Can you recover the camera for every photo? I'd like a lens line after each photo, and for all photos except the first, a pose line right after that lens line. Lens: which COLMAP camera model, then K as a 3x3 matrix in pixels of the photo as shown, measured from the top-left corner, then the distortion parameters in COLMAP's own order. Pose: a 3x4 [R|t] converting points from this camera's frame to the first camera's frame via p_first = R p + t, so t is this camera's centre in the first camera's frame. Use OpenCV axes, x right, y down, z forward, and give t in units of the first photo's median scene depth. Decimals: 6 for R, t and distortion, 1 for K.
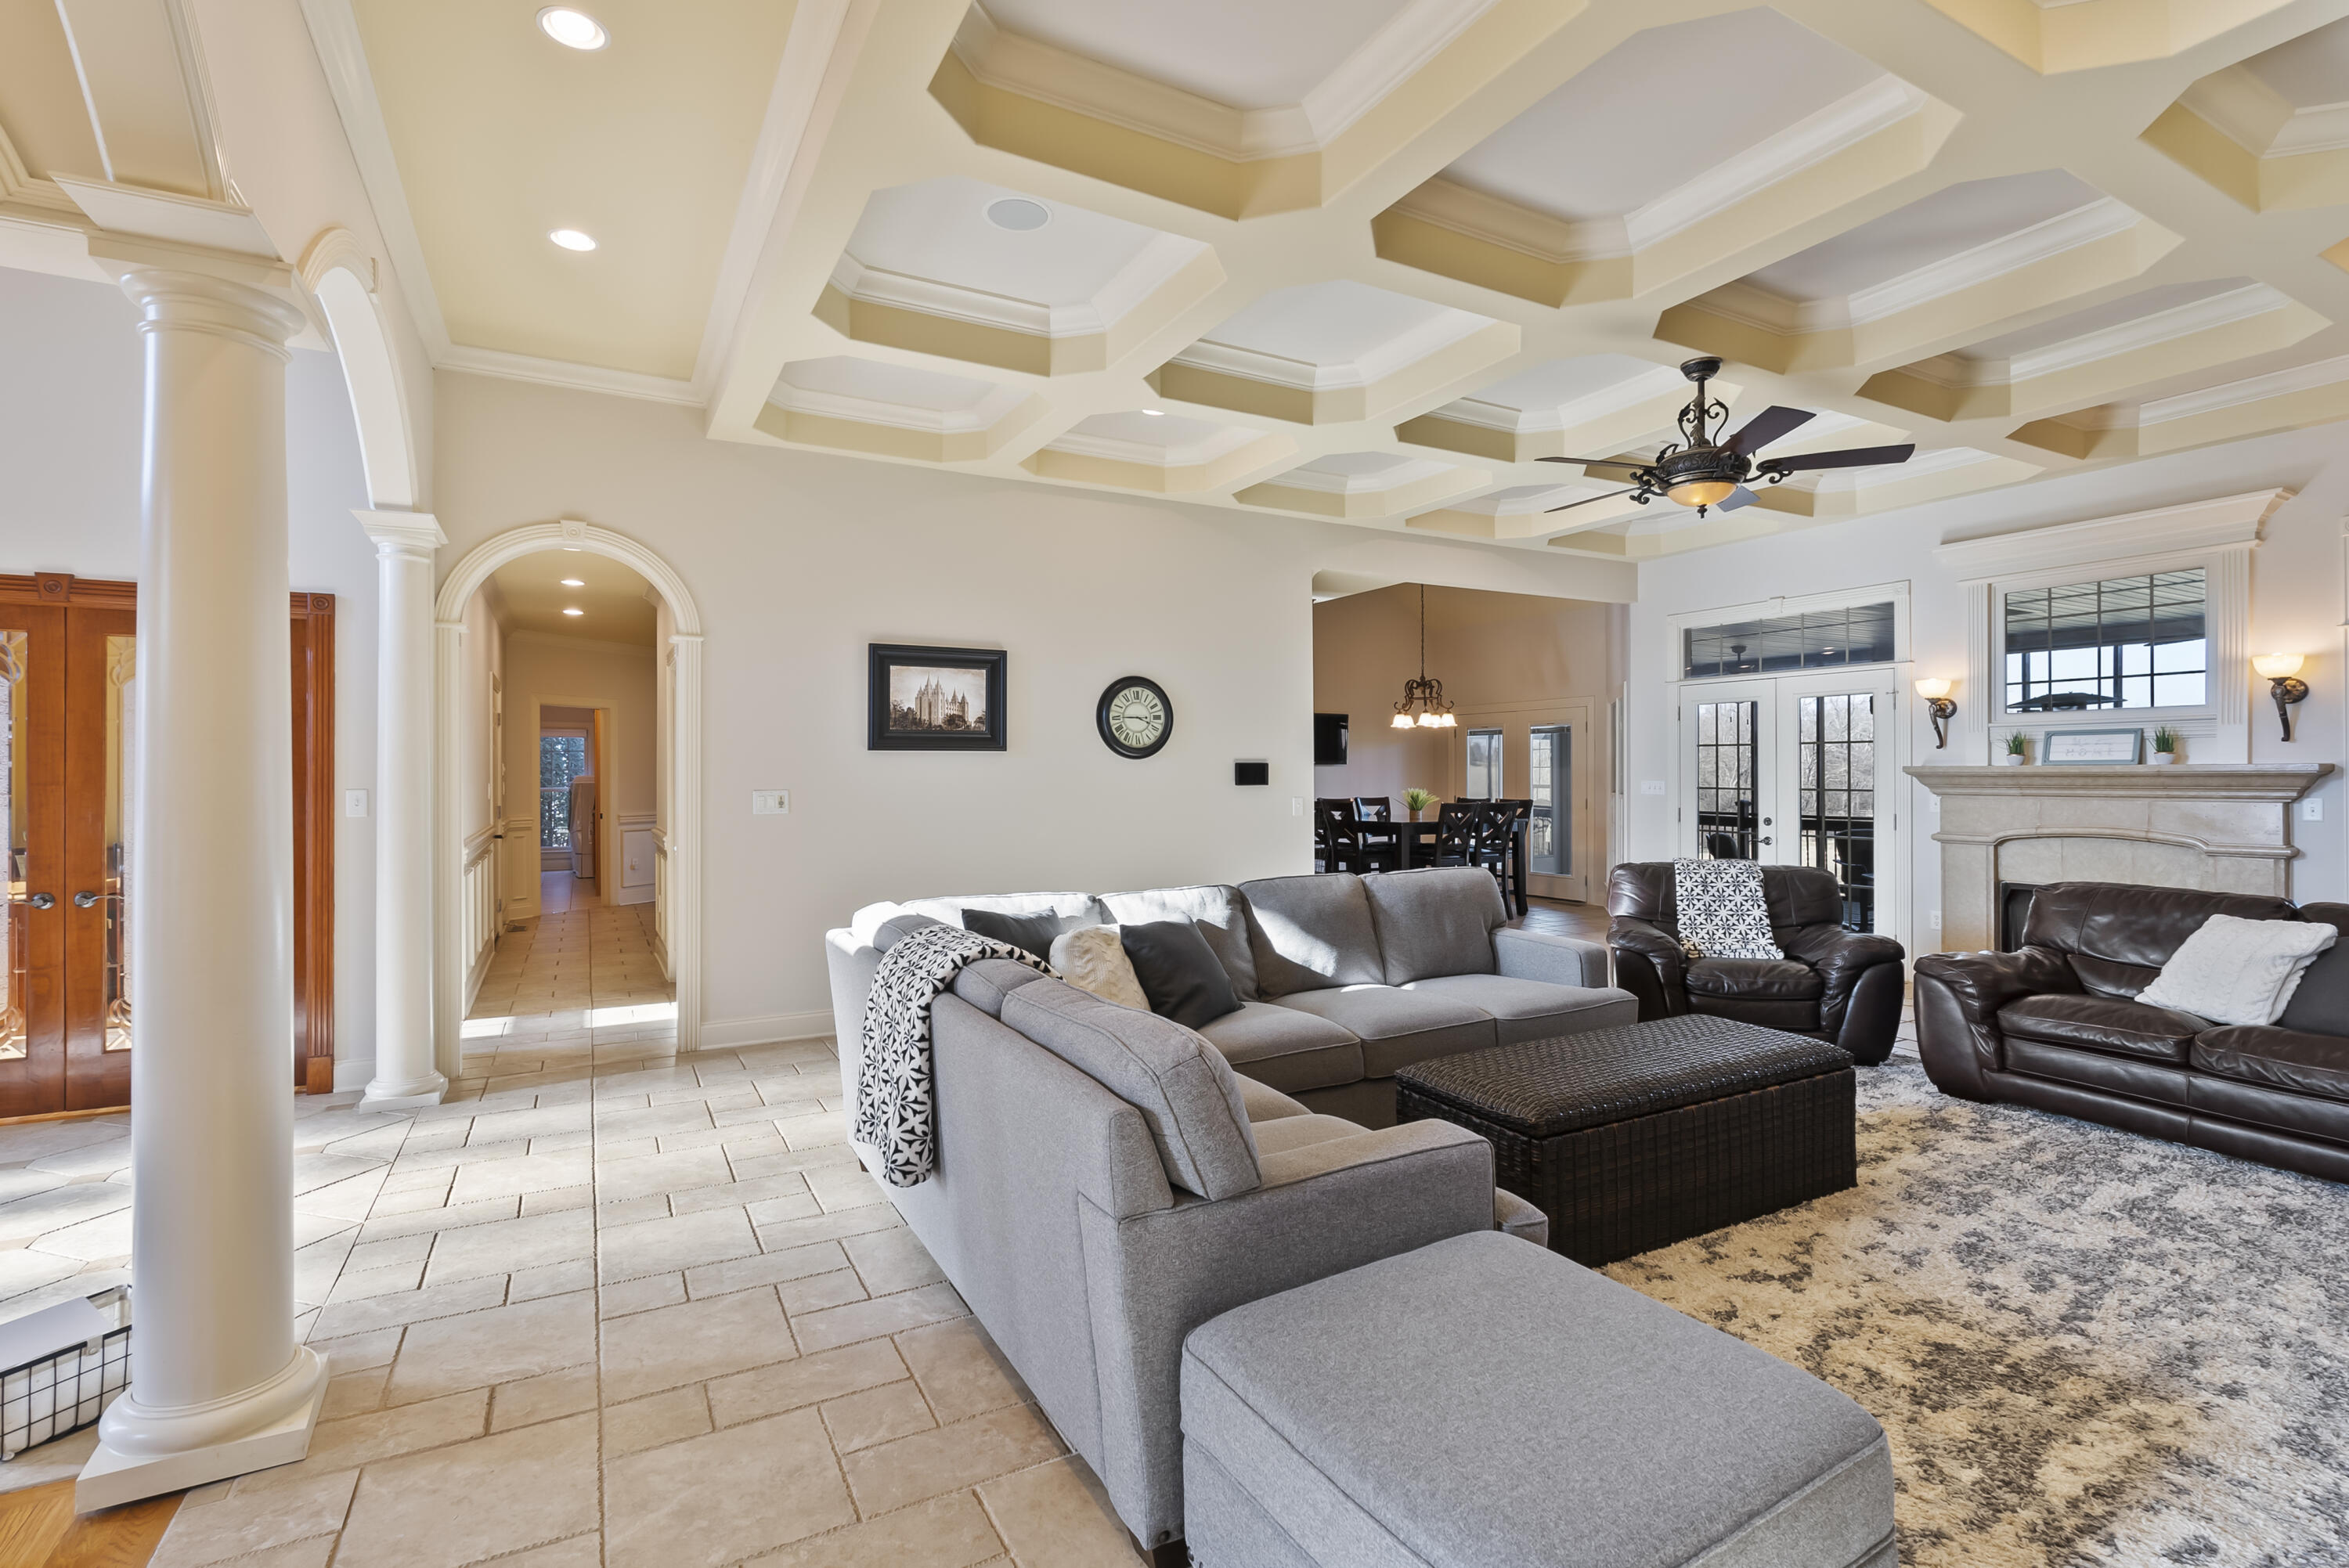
lens RADIAL K [[1074.5, 0, 1121.6], [0, 1074.5, 758.1], [0, 0, 1]] dist [-0.008263, -0.001121]
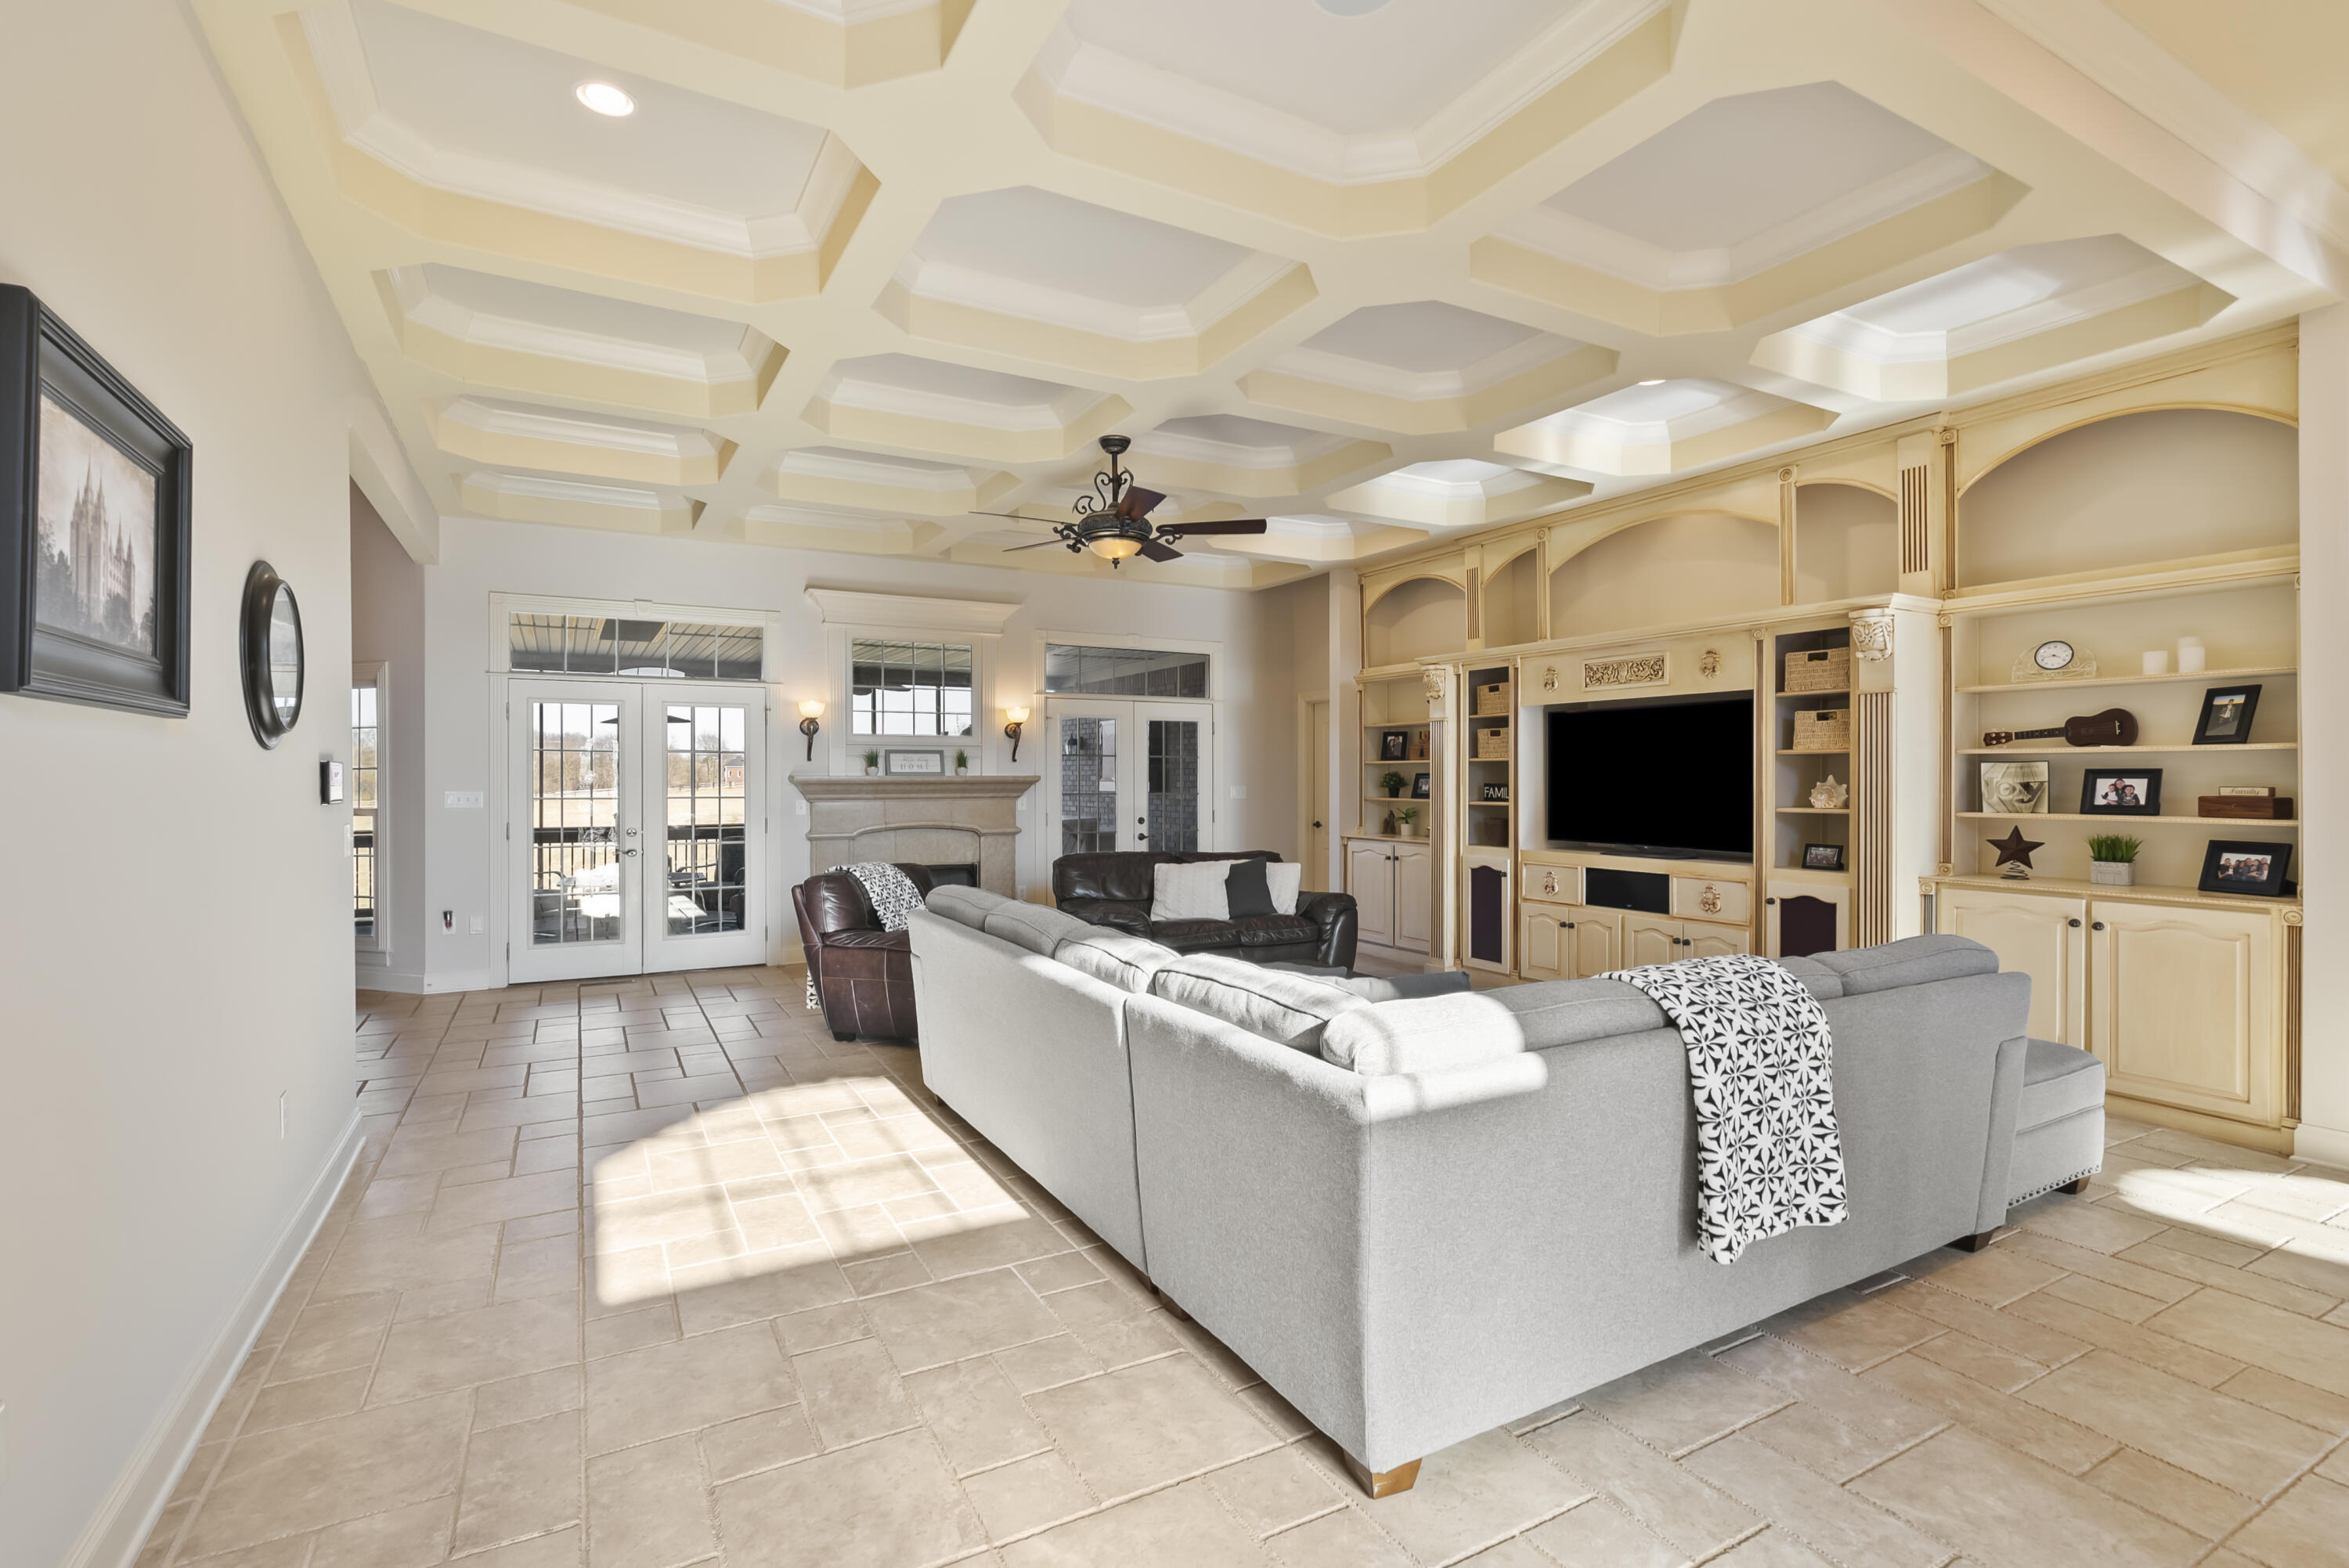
lens RADIAL K [[1074.5, 0, 1181.2], [0, 1074.5, 781.7], [0, 0, 1]] dist [-0.008263, -0.001121]
pose [[-0.034309, 0.002959, 0.999407, -0.476216], [-0.017486, 0.999841, -0.003561, 0.012913], [-0.999258, -0.017597, -0.034252, 0.684676]]
